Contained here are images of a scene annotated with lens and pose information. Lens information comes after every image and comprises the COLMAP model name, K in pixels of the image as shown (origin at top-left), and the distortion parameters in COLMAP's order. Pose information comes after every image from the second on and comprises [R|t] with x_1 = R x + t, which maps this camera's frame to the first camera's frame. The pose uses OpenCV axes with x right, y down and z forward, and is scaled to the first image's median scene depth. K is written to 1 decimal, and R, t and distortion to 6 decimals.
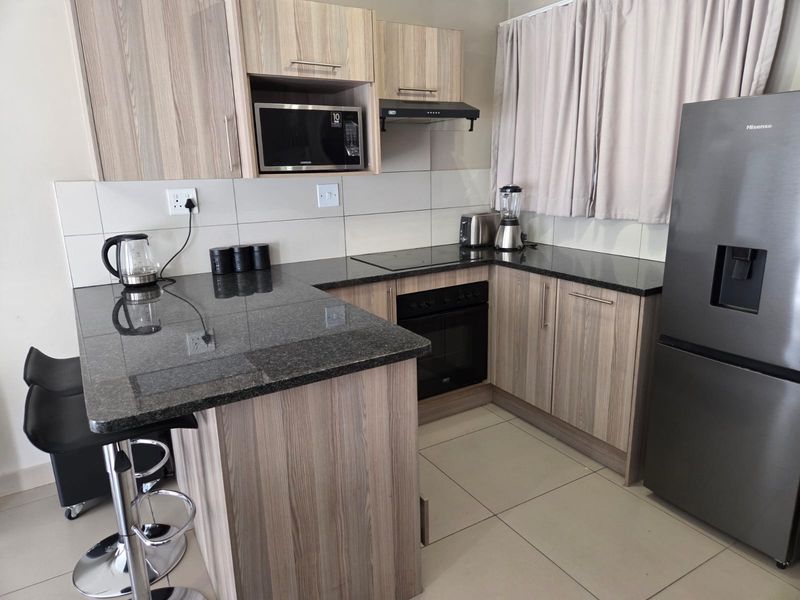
lens RADIAL K [[532.4, 0, 400.0], [0, 532.4, 300.0], [0, 0, 1]] dist [0.067269, -0.054161]
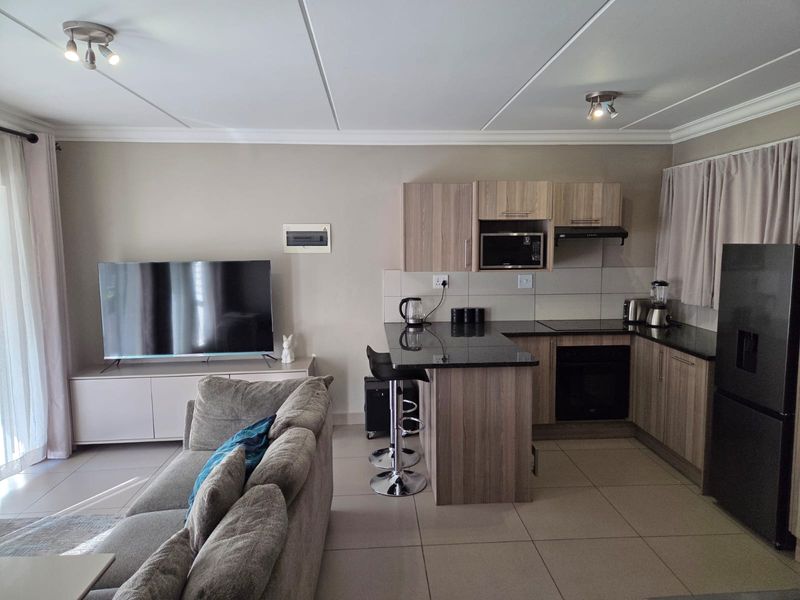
lens RADIAL K [[532.4, 0, 400.0], [0, 532.4, 300.0], [0, 0, 1]] dist [0.067269, -0.054161]
pose [[0.883834, 0.071442, -0.462312, 0.319524], [-0.129996, 0.986854, -0.096022, 0.071578], [0.449375, 0.144966, 0.881503, -0.658282]]
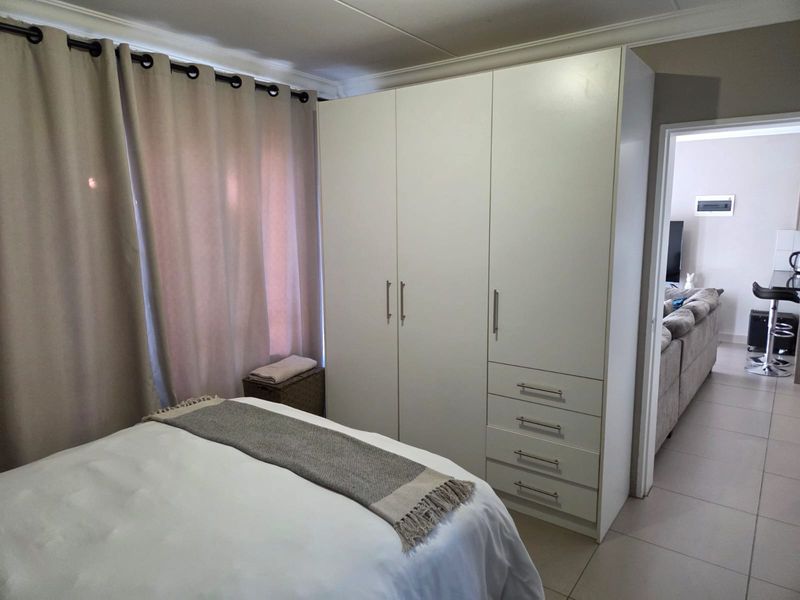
lens RADIAL K [[532.4, 0, 400.0], [0, 532.4, 300.0], [0, 0, 1]] dist [0.067269, -0.054161]
pose [[0.391523, 0.168139, -0.904676, 1.015654], [-0.231024, 0.969634, 0.080229, 0.306998], [0.890695, 0.177591, 0.418478, -1.571351]]
